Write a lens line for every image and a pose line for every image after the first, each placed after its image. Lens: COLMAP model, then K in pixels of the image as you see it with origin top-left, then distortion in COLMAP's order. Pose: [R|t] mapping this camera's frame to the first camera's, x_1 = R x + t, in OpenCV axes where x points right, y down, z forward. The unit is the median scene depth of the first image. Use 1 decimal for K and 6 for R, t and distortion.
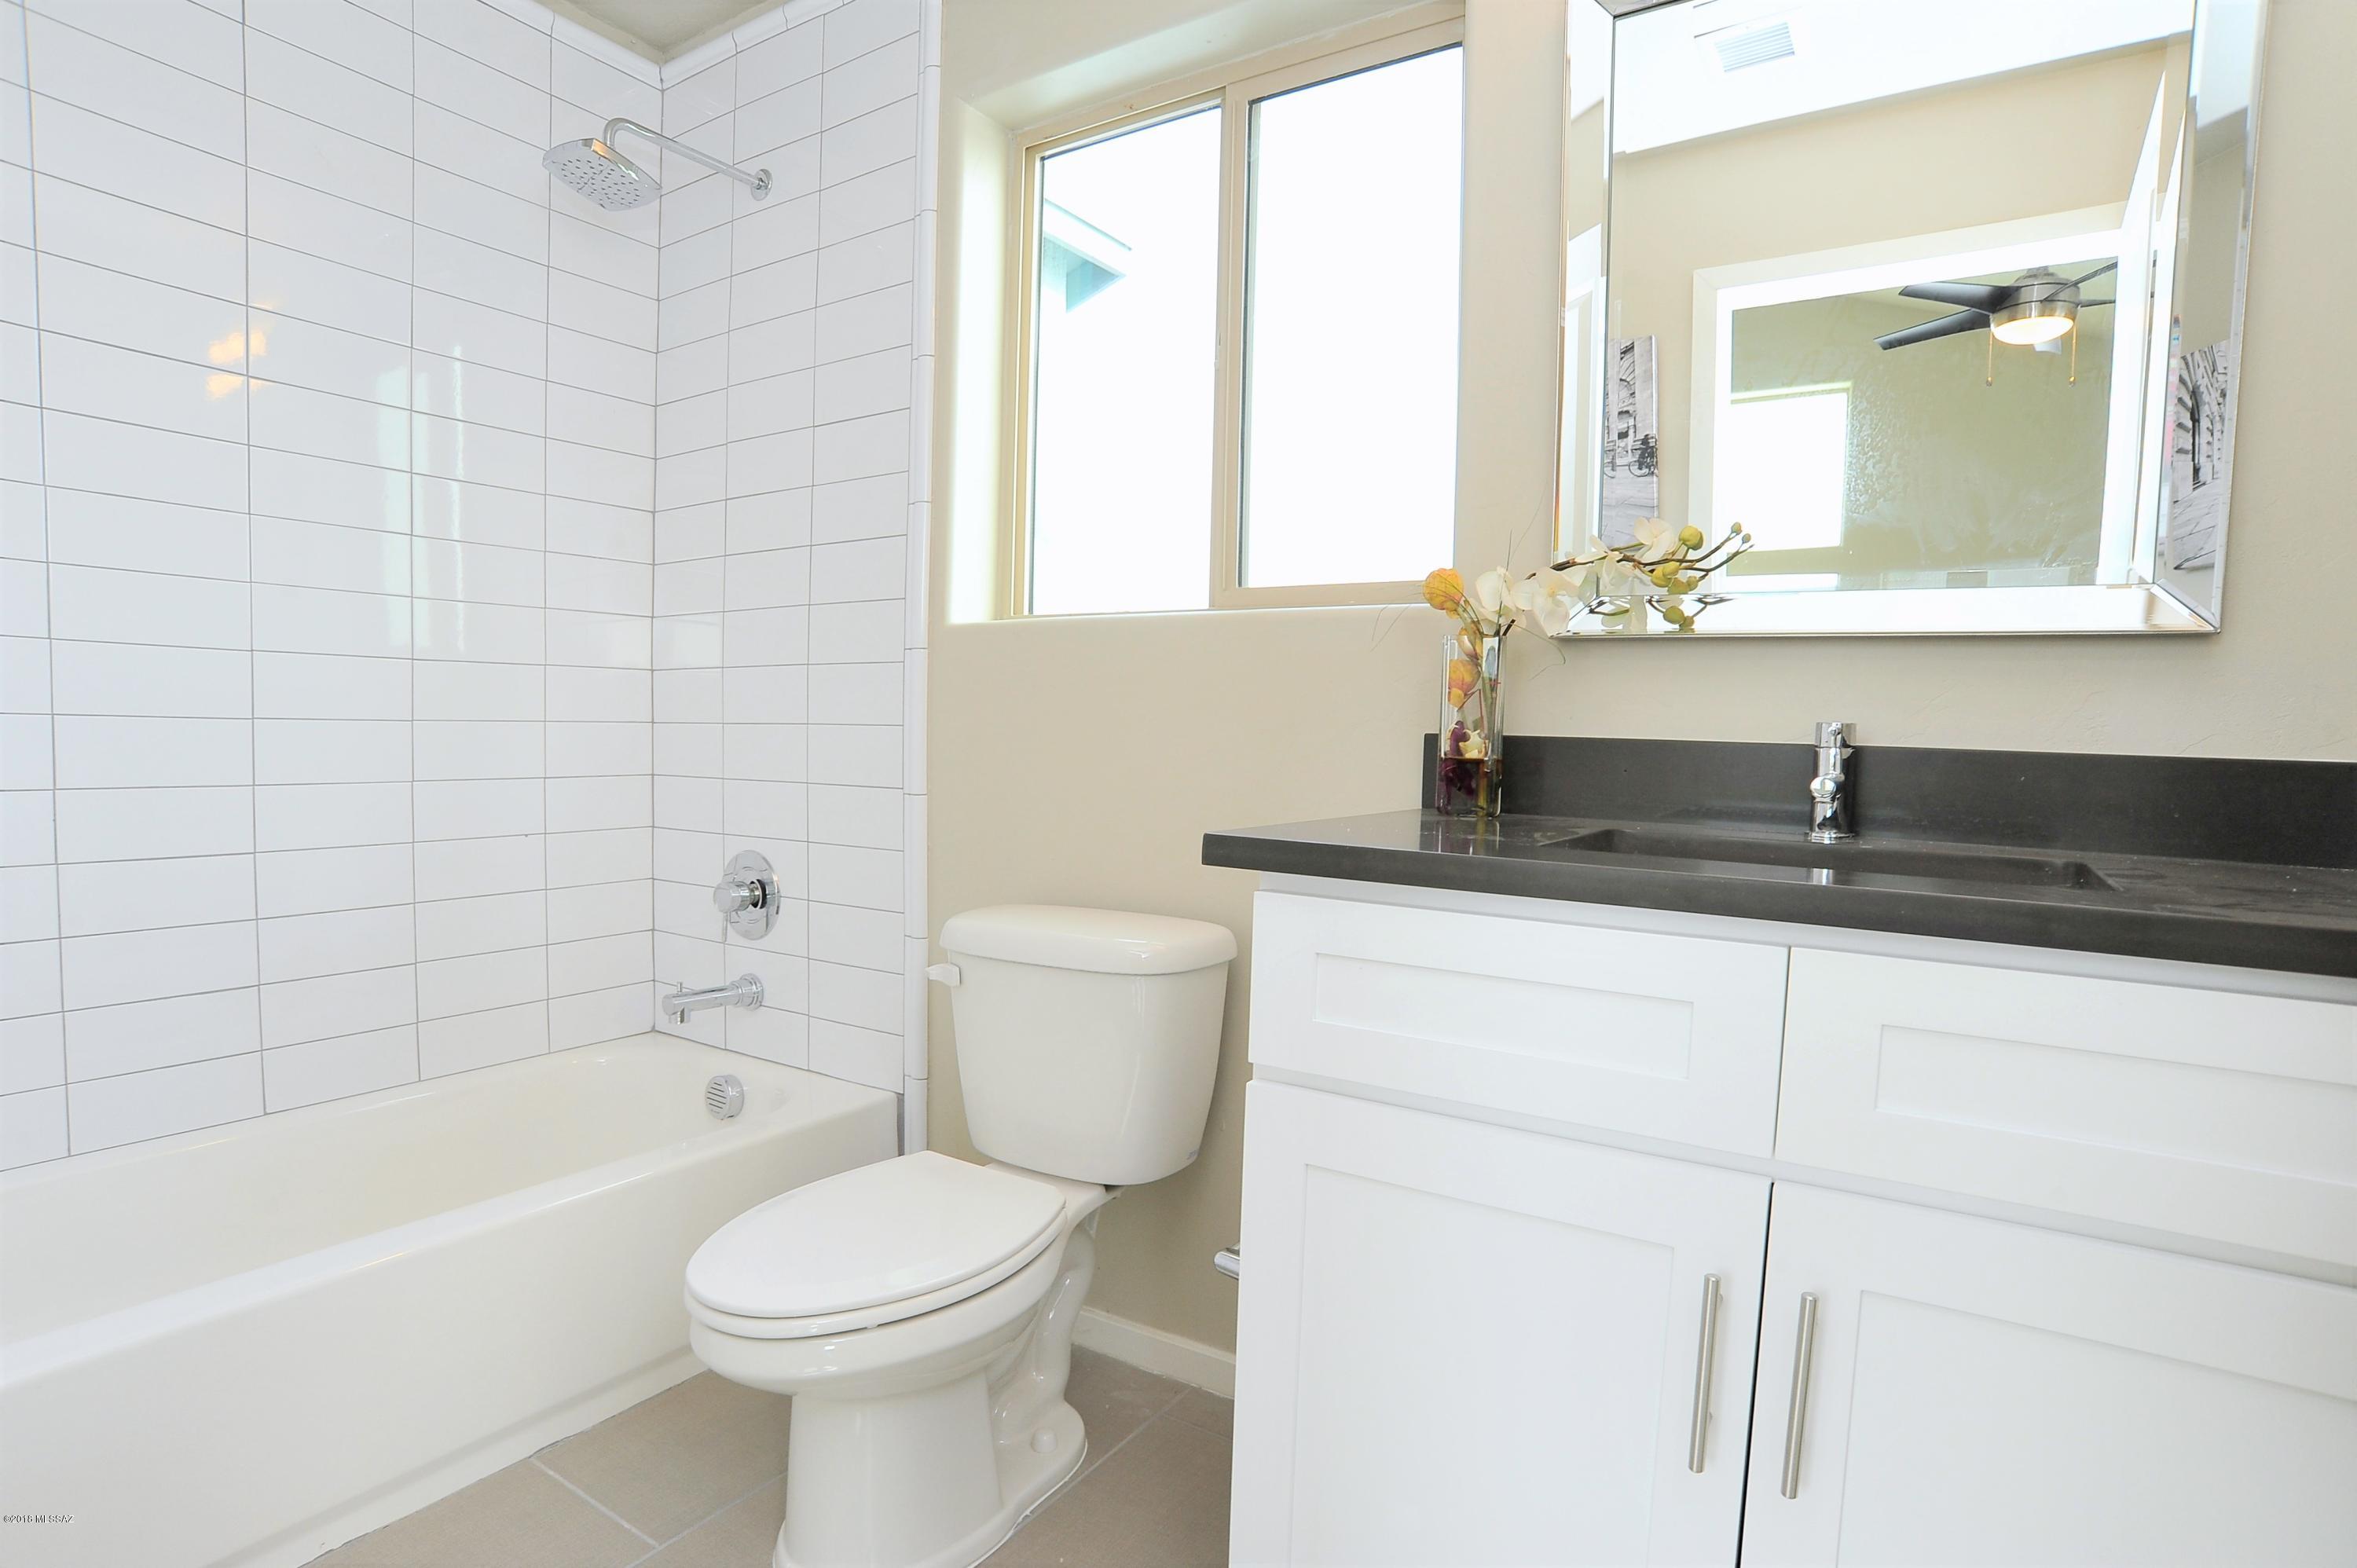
lens RADIAL K [[1173.6, 0, 1178.5], [0, 1173.6, 784.0], [0, 0, 1]] dist [-0.042609, 0.000275]
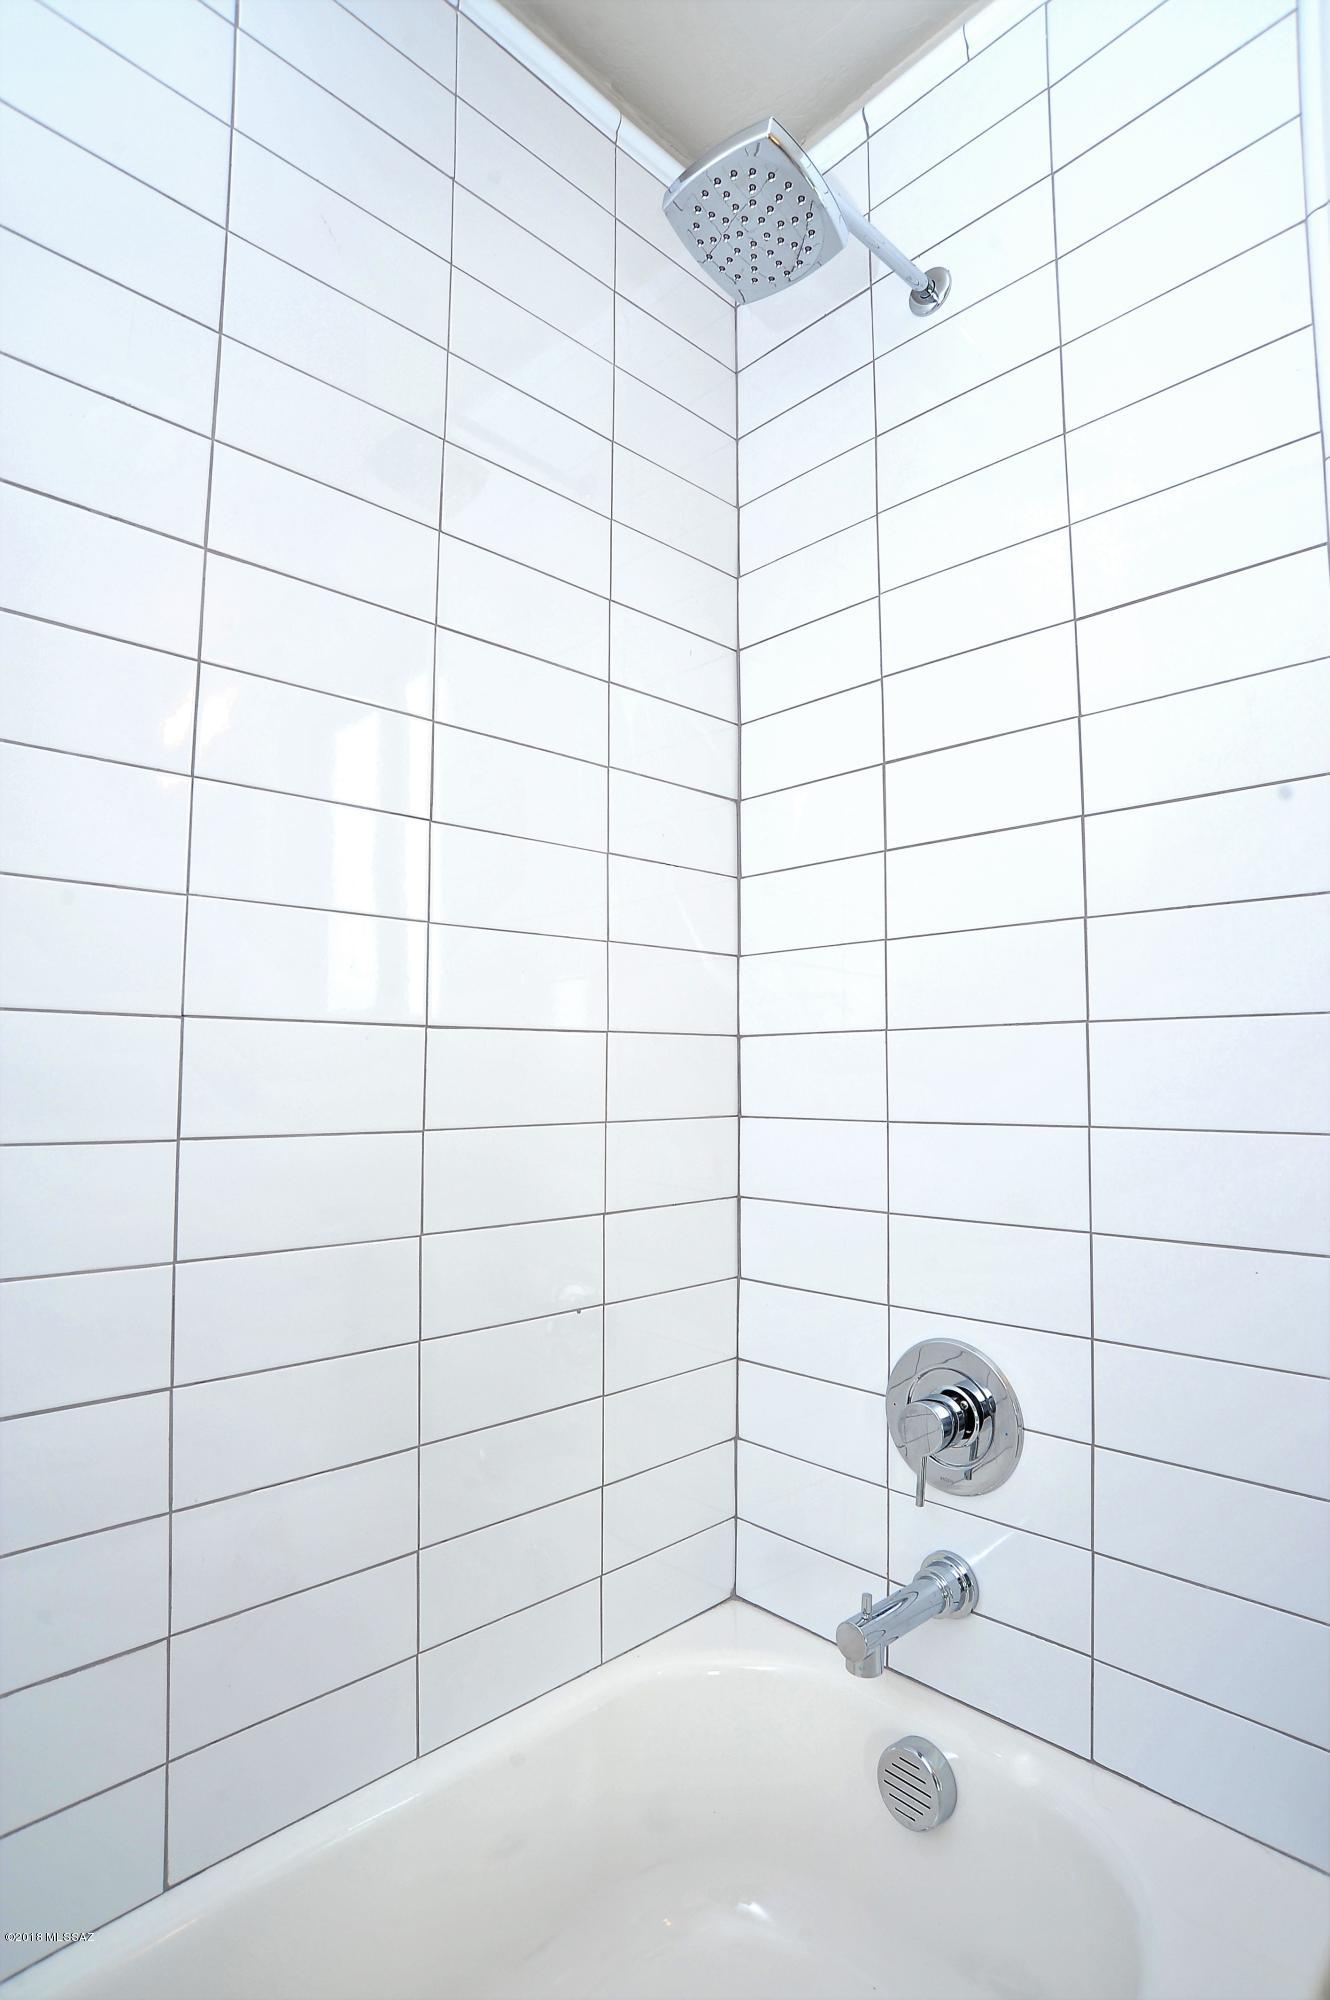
lens RADIAL K [[1073.0, 0, 665.0], [0, 1073.0, 1000.0], [0, 0, 1]] dist [-0.110604, 0.060343]
pose [[0.972979, -0.036394, -0.228005, -0.382330], [0.007881, 0.992159, -0.124737, -0.046833], [0.230757, 0.119570, 0.965637, 0.440031]]
